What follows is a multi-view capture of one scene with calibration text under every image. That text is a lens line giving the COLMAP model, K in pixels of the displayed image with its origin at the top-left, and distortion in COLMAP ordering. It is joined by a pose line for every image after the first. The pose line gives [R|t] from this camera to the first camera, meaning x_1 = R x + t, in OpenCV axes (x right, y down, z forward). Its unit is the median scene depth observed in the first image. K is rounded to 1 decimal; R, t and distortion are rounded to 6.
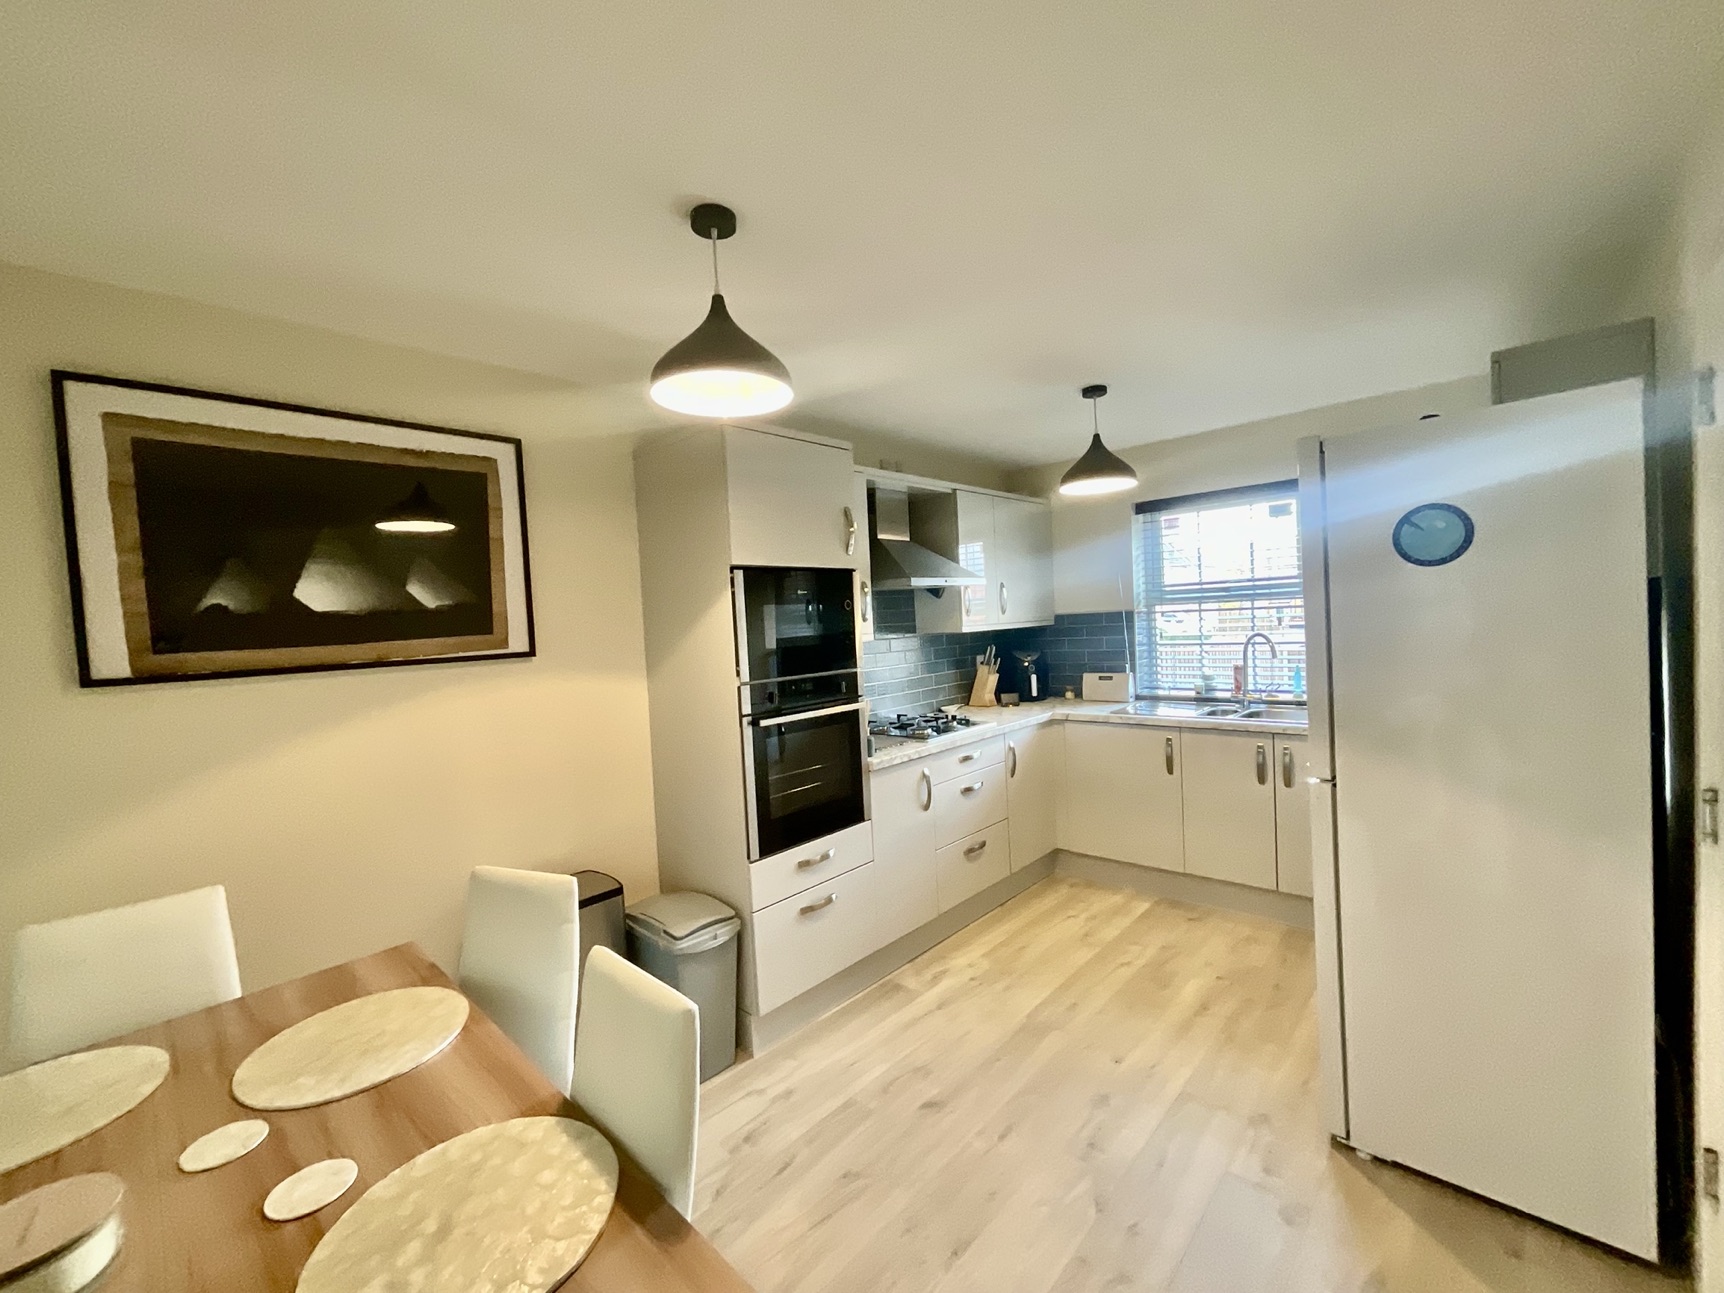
lens RADIAL K [[698.7, 0, 866.8], [0, 698.7, 645.9], [0, 0, 1]] dist [-0.002128, 0.001066]
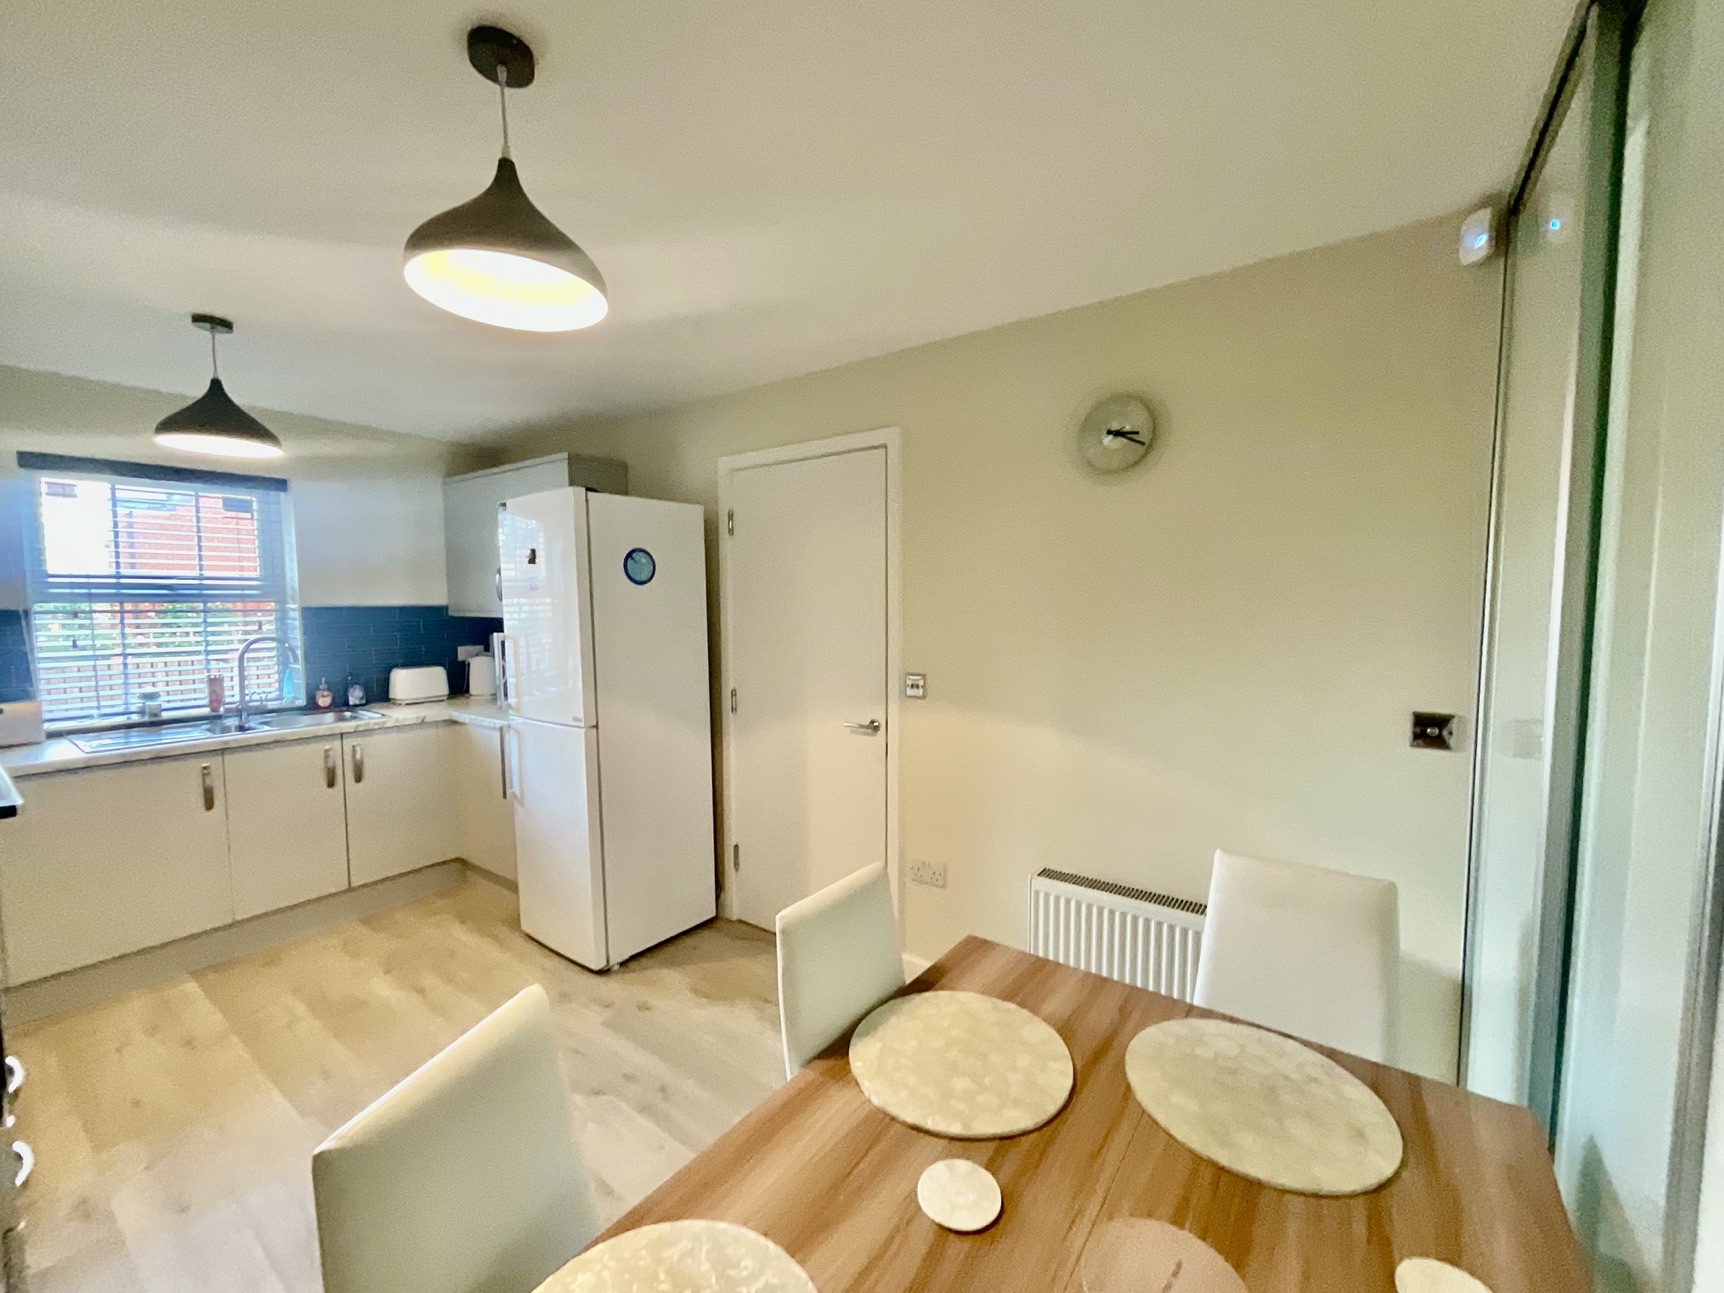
lens RADIAL K [[698.7, 0, 858.2], [0, 698.7, 655.8], [0, 0, 1]] dist [-0.002128, 0.001066]
pose [[-0.113498, -0.026730, 0.993179, -0.681042], [0.047430, 0.998353, 0.032289, 0.020591], [-0.992405, 0.050771, -0.112043, 0.493717]]
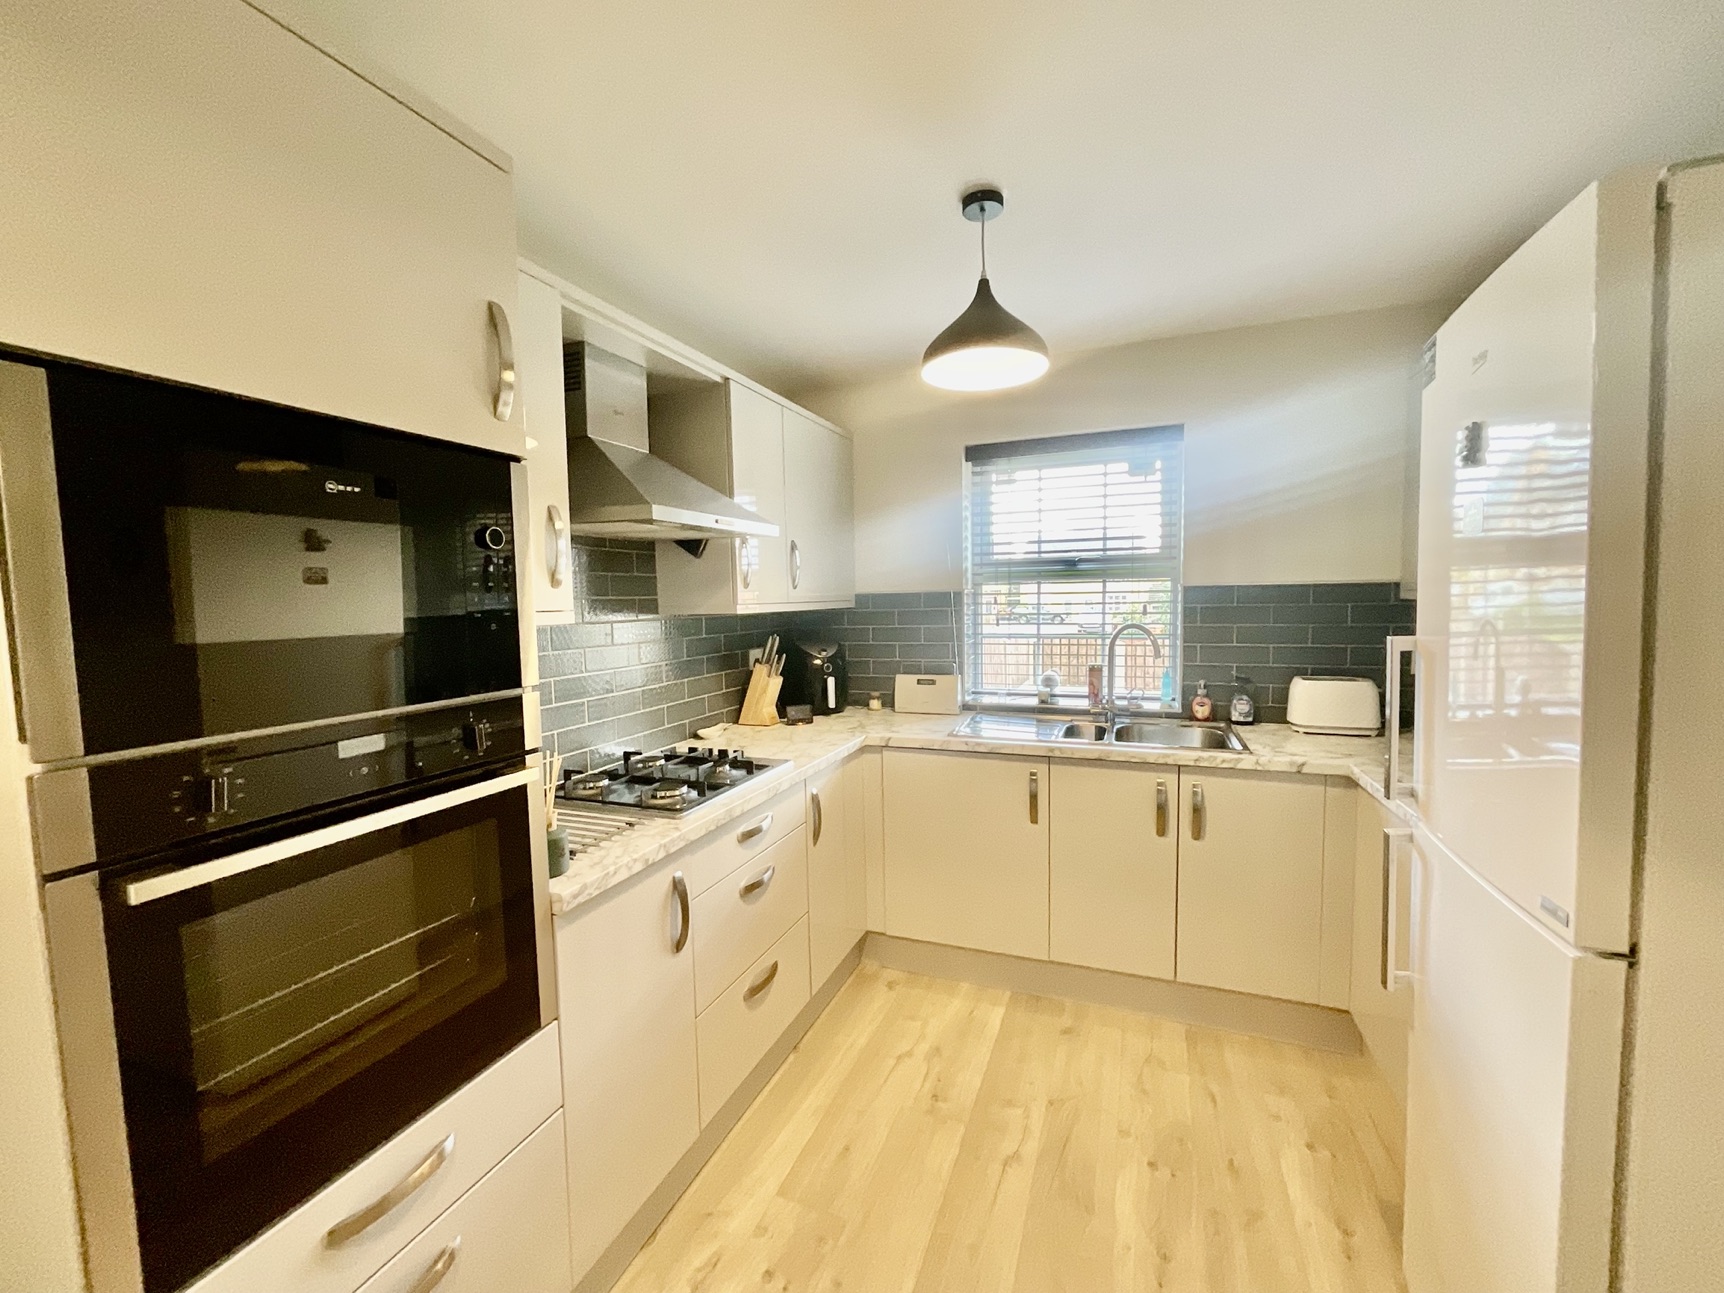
lens RADIAL K [[698.7, 0, 866.0], [0, 698.7, 646.4], [0, 0, 1]] dist [-0.002128, 0.001066]
pose [[0.931293, 0.006598, 0.364210, 0.030964], [-0.014546, 0.999712, 0.019082, -0.007125], [-0.363980, -0.023068, 0.931121, 0.615427]]
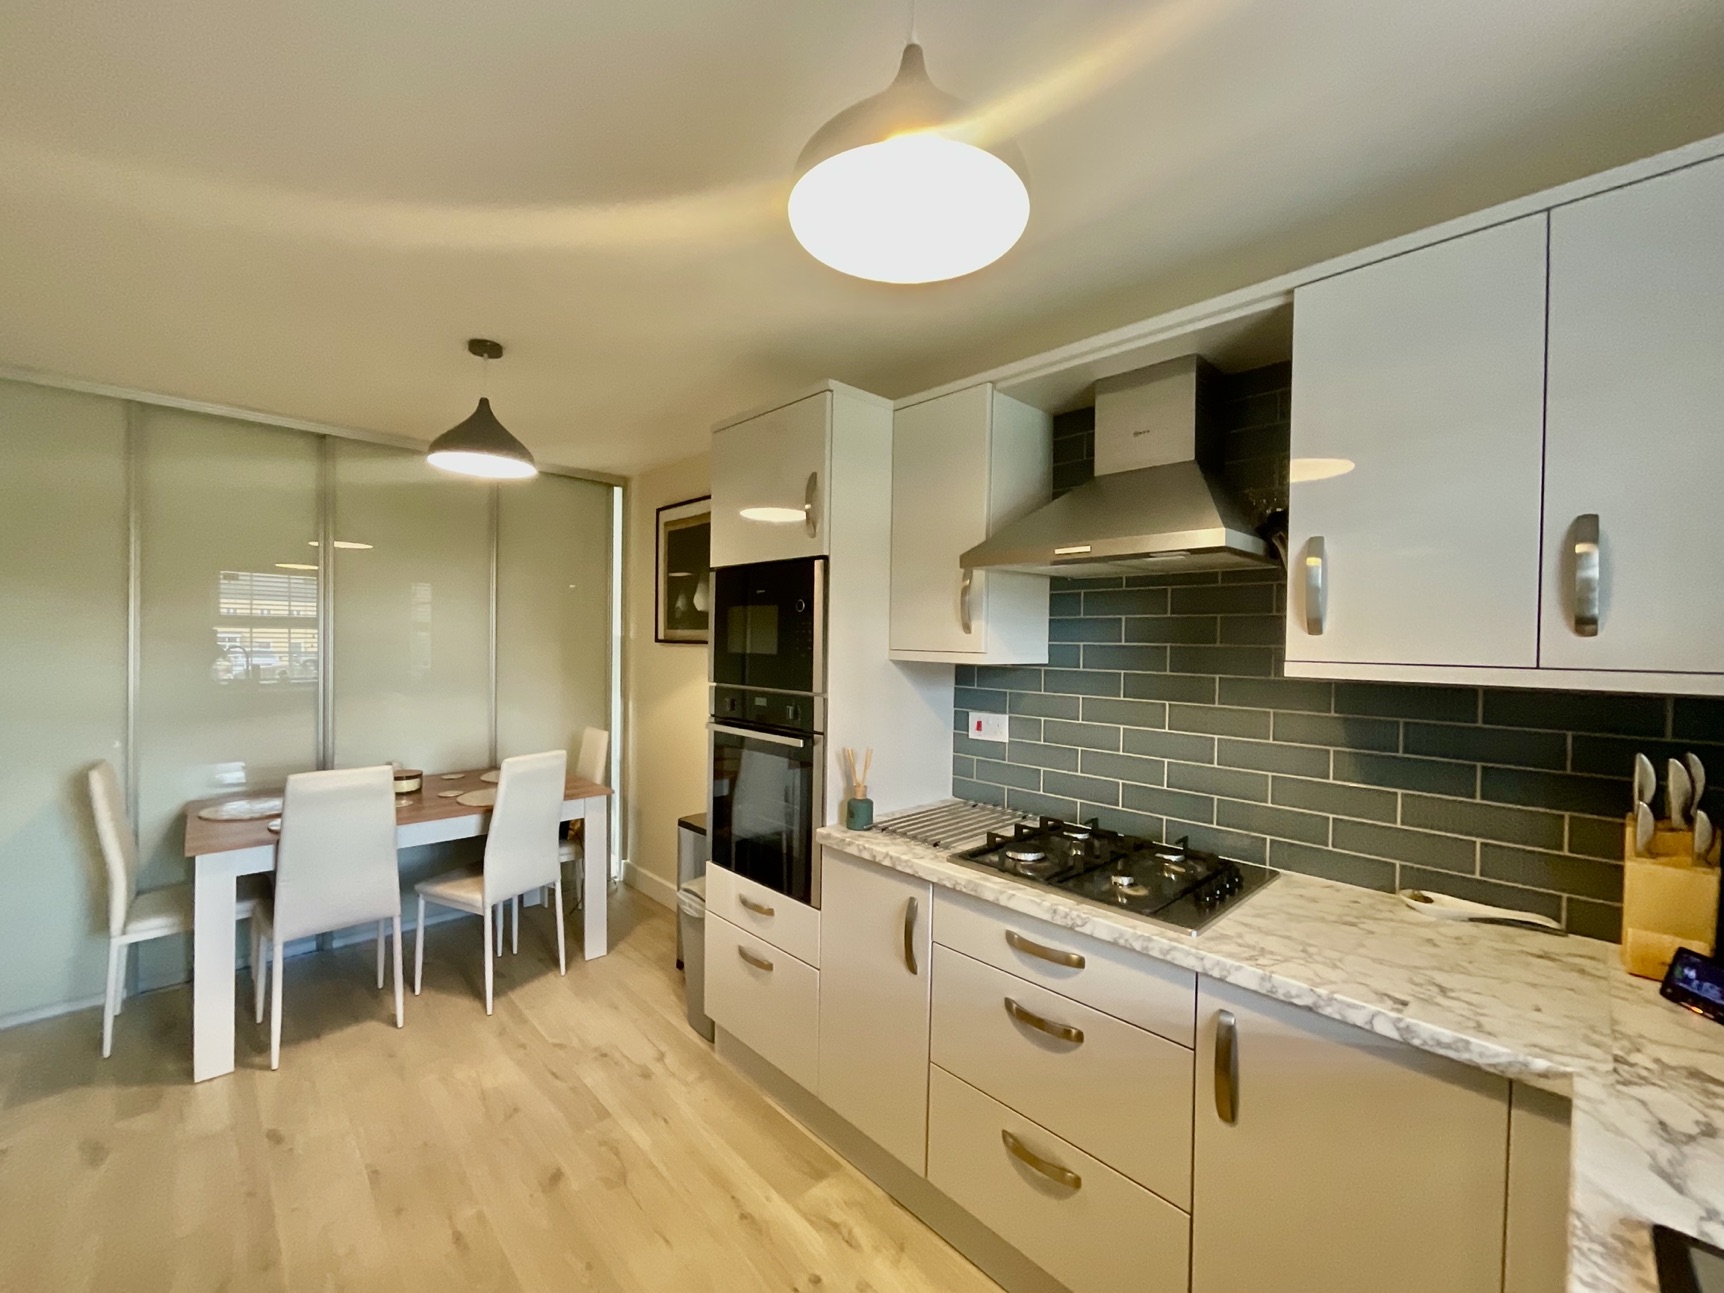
lens RADIAL K [[698.7, 0, 867.8], [0, 698.7, 643.9], [0, 0, 1]] dist [-0.002128, 0.001066]
pose [[-0.054879, 0.055041, -0.996975, 0.842442], [-0.051782, 0.996979, 0.057891, -0.077512], [0.997149, 0.054802, -0.051864, 1.298620]]
